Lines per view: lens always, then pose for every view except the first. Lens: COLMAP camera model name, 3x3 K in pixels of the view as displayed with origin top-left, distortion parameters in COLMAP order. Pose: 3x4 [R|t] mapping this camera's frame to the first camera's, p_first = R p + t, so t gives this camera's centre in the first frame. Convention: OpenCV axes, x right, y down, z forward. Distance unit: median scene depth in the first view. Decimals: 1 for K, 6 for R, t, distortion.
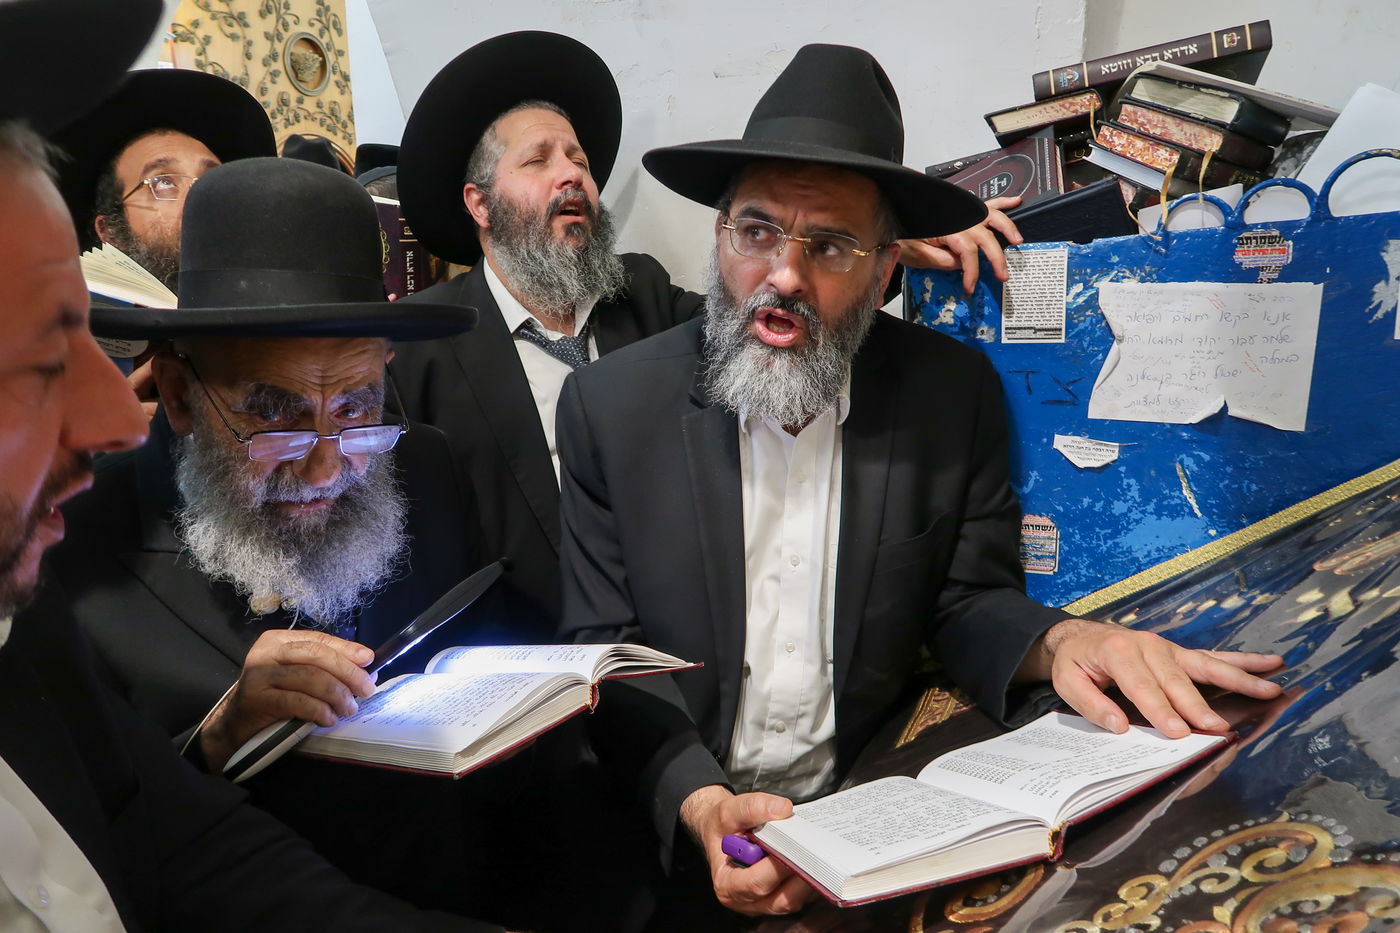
lens RADIAL K [[960.2, 0, 694.8], [0, 960.2, 474.8], [0, 0, 1]] dist [-0.021150, 0.009288]
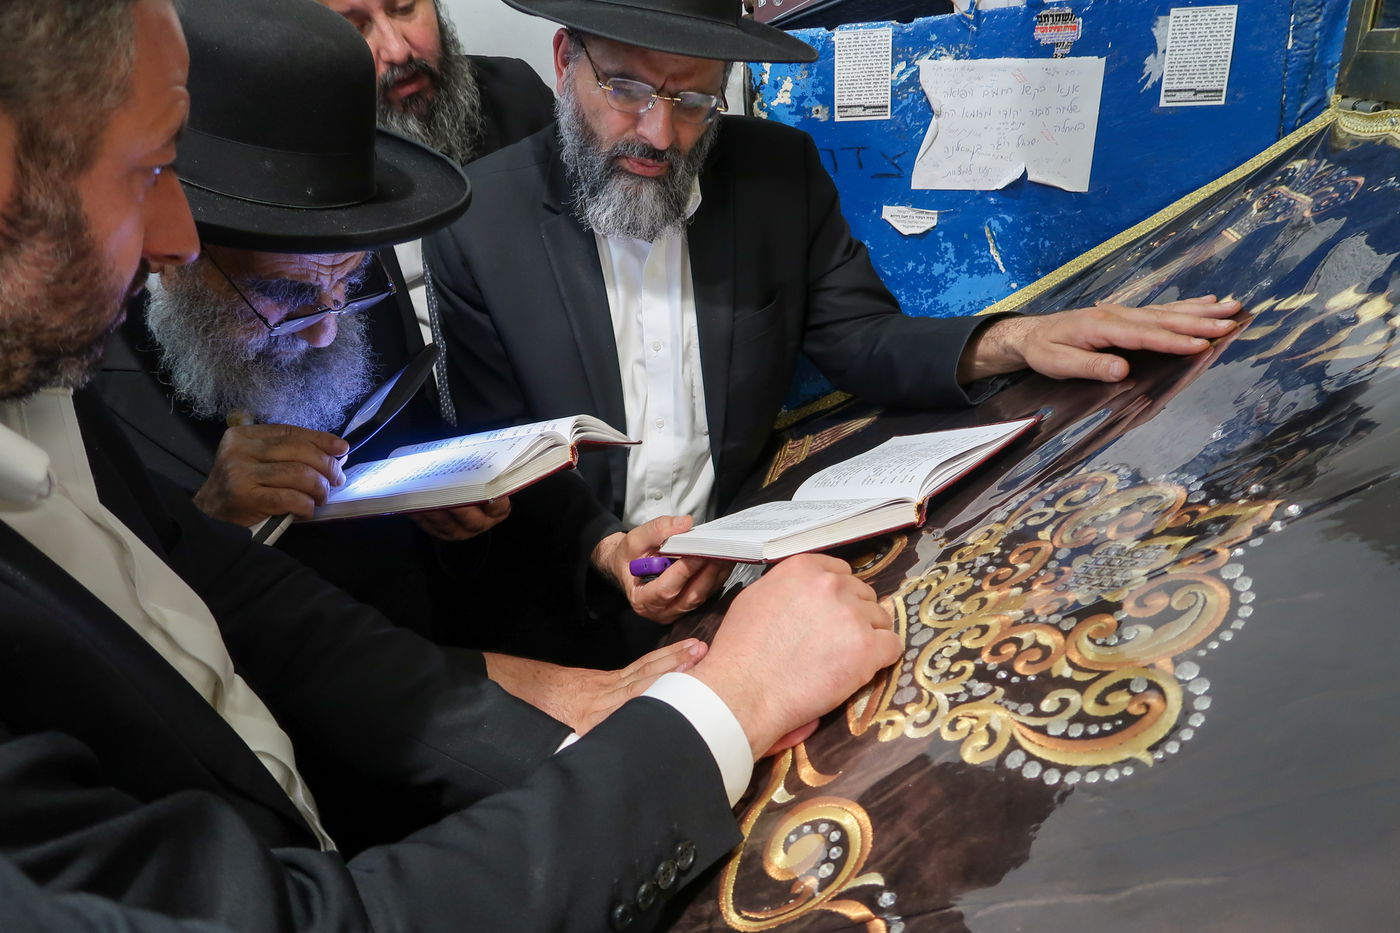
lens RADIAL K [[960.2, 0, 691.5], [0, 960.2, 472.9], [0, 0, 1]] dist [-0.021150, 0.009288]
pose [[0.978167, -0.093750, 0.185474, -0.085011], [0.057518, 0.979733, 0.191874, 0.038937], [-0.199703, -0.177016, 0.963734, -0.092905]]
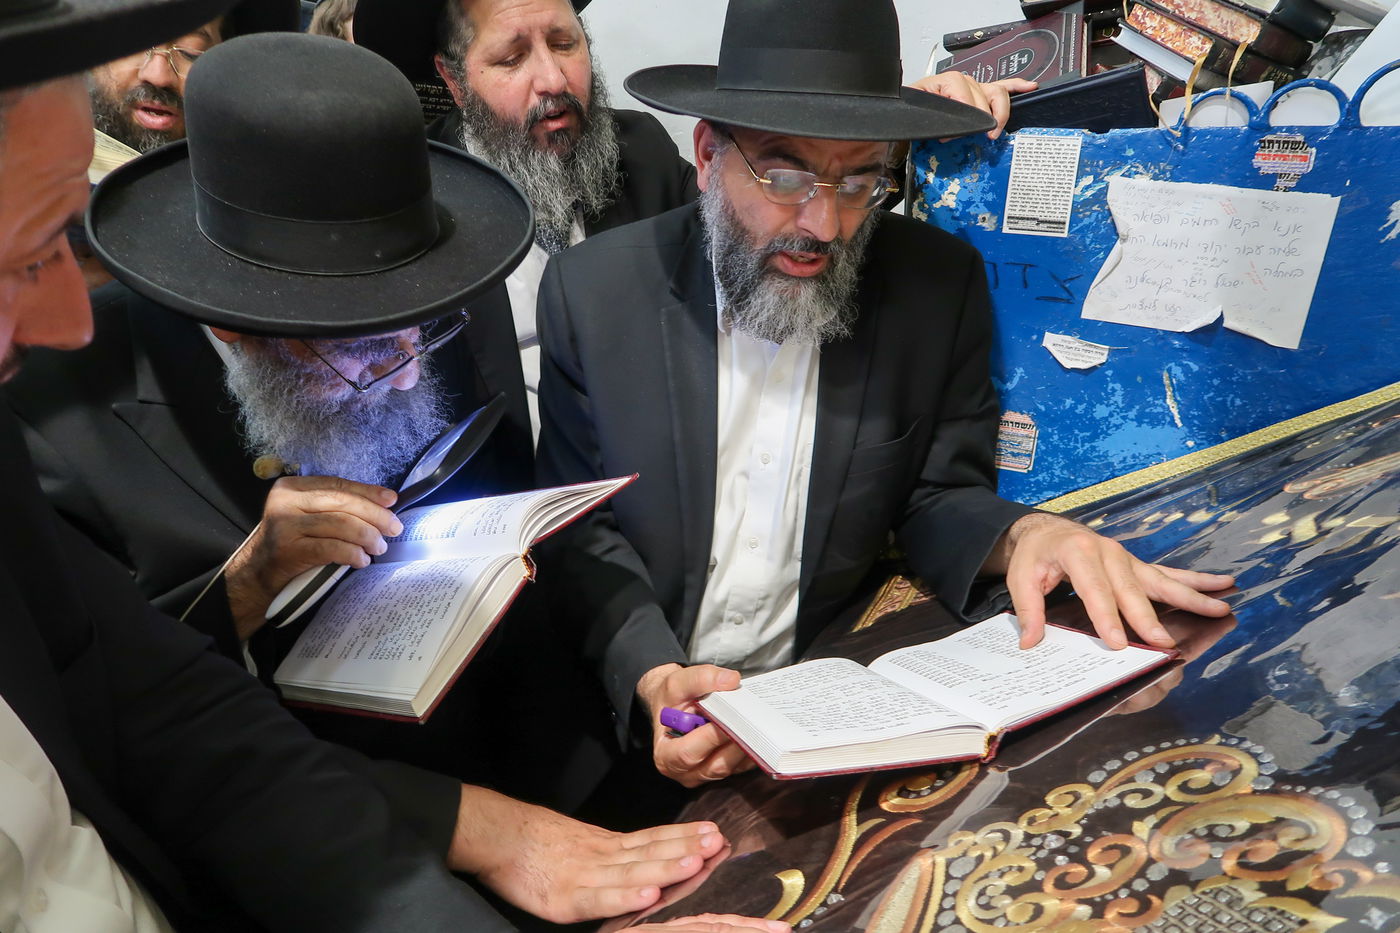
lens RADIAL K [[960.2, 0, 695.1], [0, 960.2, 469.9], [0, 0, 1]] dist [-0.021150, 0.009288]
pose [[0.997417, 0.069428, 0.018390, 0.011454], [-0.071329, 0.987497, 0.140577, -0.016375], [-0.008401, -0.141525, 0.989899, 0.015573]]
